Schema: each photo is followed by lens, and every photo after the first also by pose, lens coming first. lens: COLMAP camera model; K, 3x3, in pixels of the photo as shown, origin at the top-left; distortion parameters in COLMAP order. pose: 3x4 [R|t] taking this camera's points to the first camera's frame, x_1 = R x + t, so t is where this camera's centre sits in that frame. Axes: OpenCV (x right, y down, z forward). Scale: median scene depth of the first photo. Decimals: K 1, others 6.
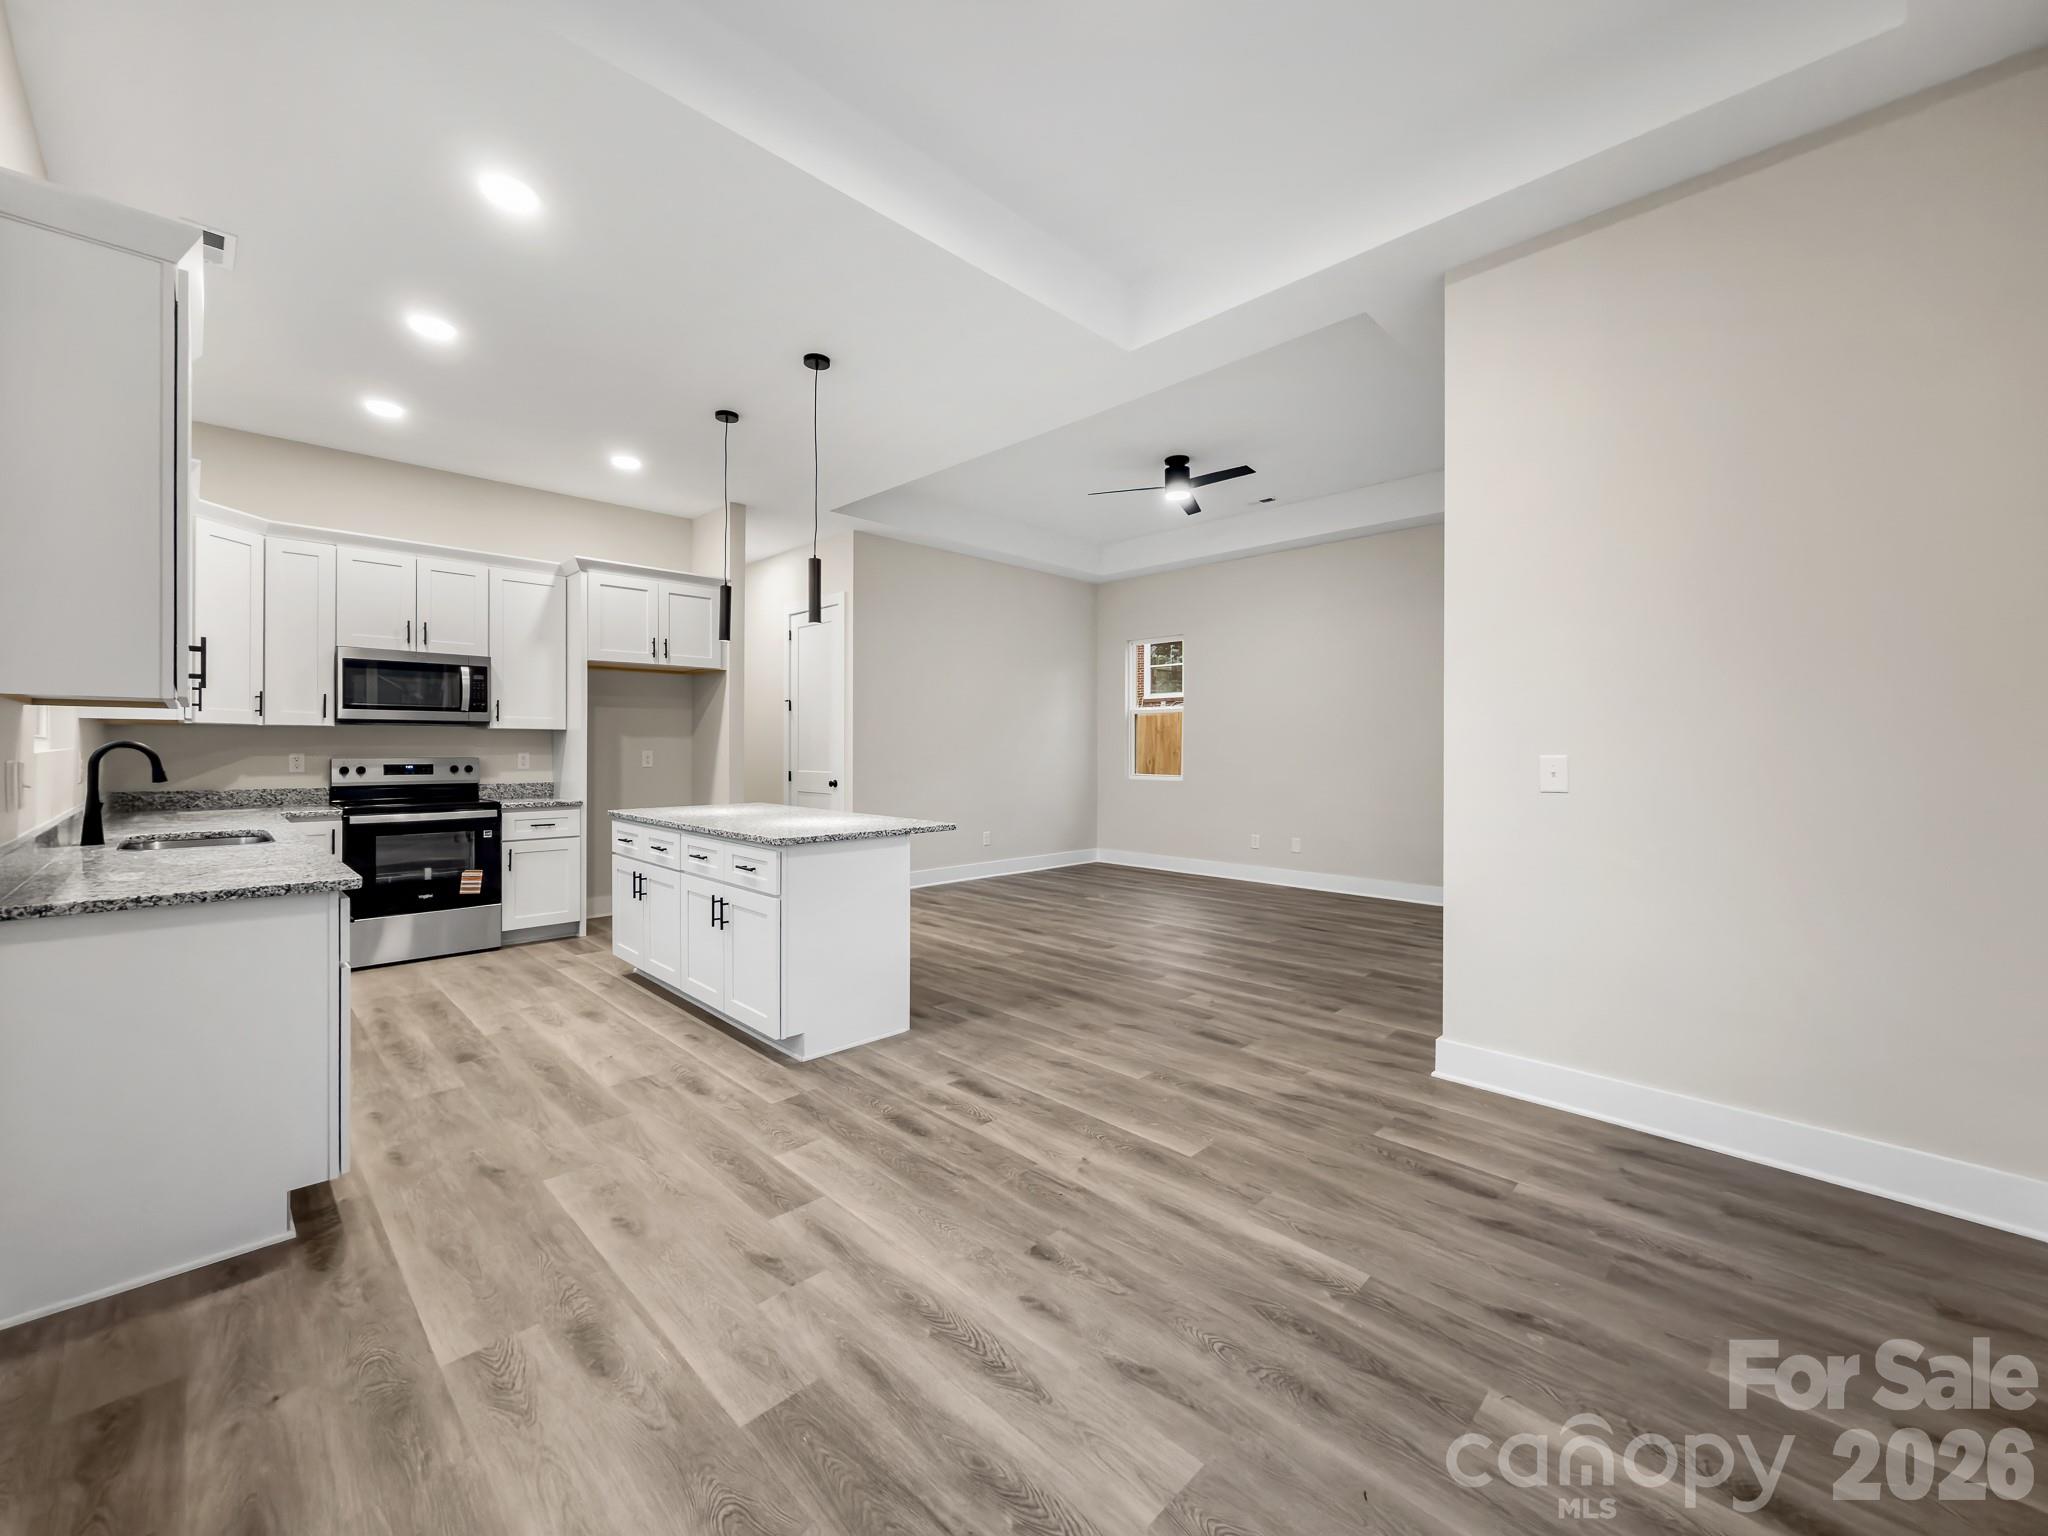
lens RADIAL K [[822.3, 0, 1024.0], [0, 822.3, 768.0], [0, 0, 1]] dist [-0.000077, -0.000030]
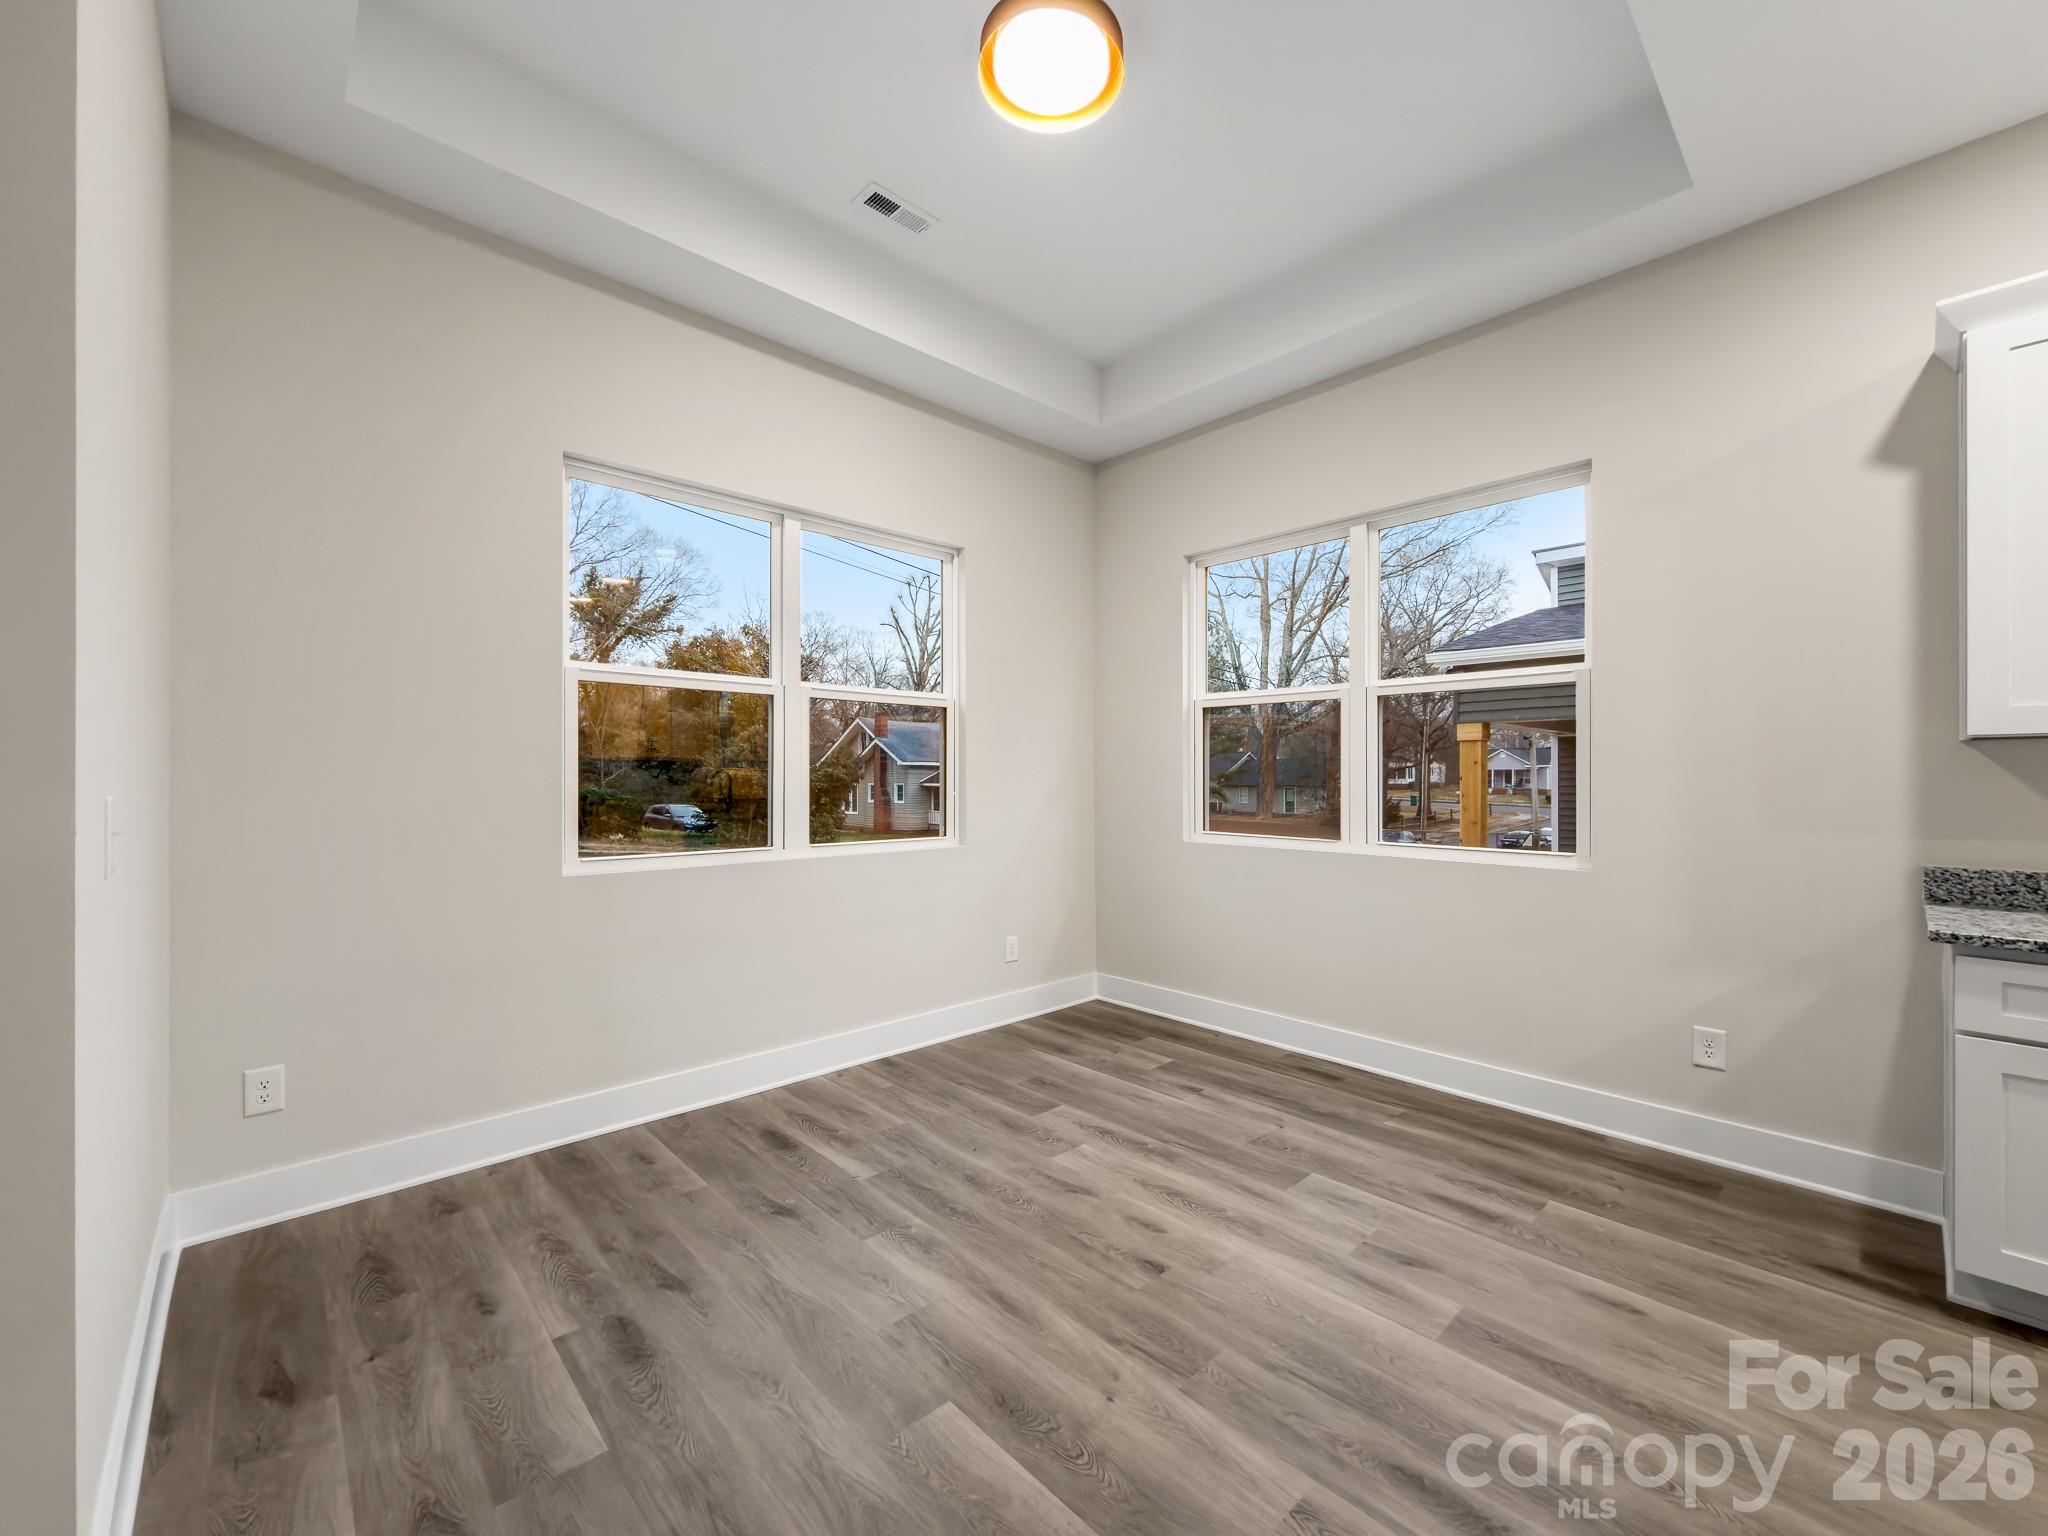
lens RADIAL K [[824.6, 0, 1024.0], [0, 824.6, 768.0], [0, 0, 1]] dist [-0.000009, 0.000011]
pose [[-0.999098, -0.001732, 0.042421, 0.140788], [-0.001030, 0.999862, 0.016552, -0.058309], [-0.042444, 0.016494, -0.998963, 2.014997]]
